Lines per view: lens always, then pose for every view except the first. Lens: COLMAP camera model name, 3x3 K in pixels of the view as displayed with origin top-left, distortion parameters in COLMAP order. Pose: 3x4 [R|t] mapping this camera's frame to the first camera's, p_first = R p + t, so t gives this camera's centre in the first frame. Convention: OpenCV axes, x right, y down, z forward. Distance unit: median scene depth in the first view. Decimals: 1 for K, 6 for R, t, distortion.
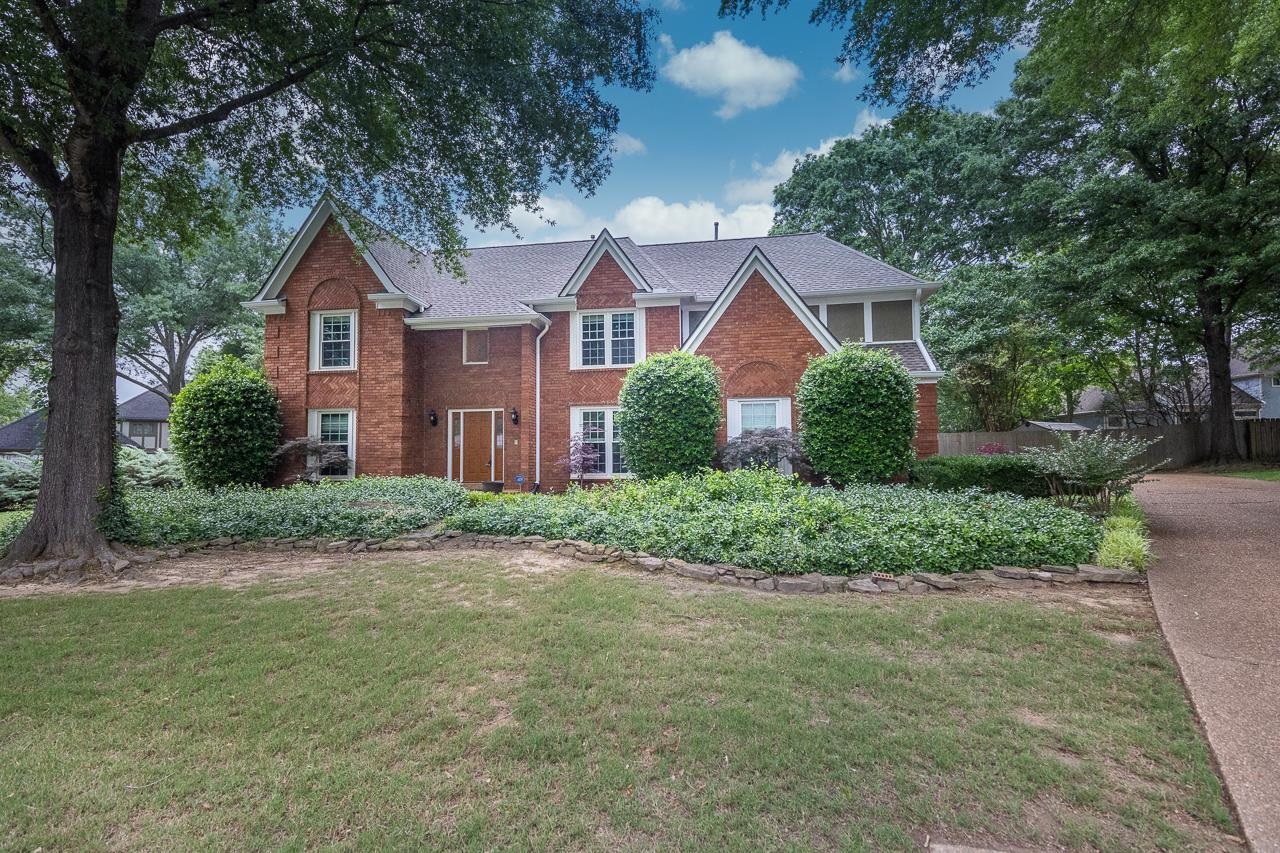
lens RADIAL K [[615.6, 0, 602.7], [0, 615.6, 430.0], [0, 0, 1]] dist [0.028826, -0.000352]
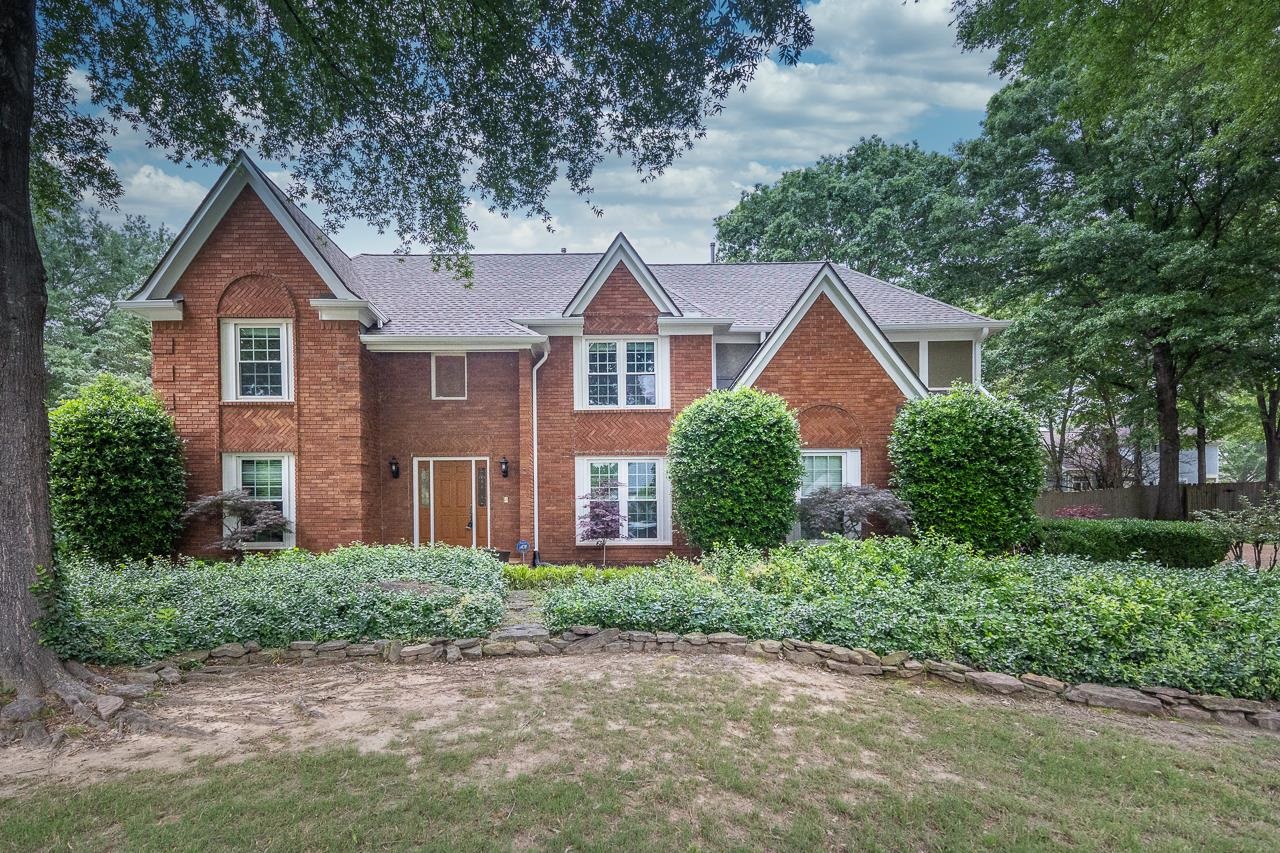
lens RADIAL K [[686.8, 0, 639.5], [0, 686.8, 531.3], [0, 0, 1]] dist [0.014444, 0.000913]
pose [[0.984684, -0.001263, 0.174346, -0.130156], [-0.009763, 0.998005, 0.062371, 0.003345], [-0.174078, -0.063118, 0.982707, 0.096992]]
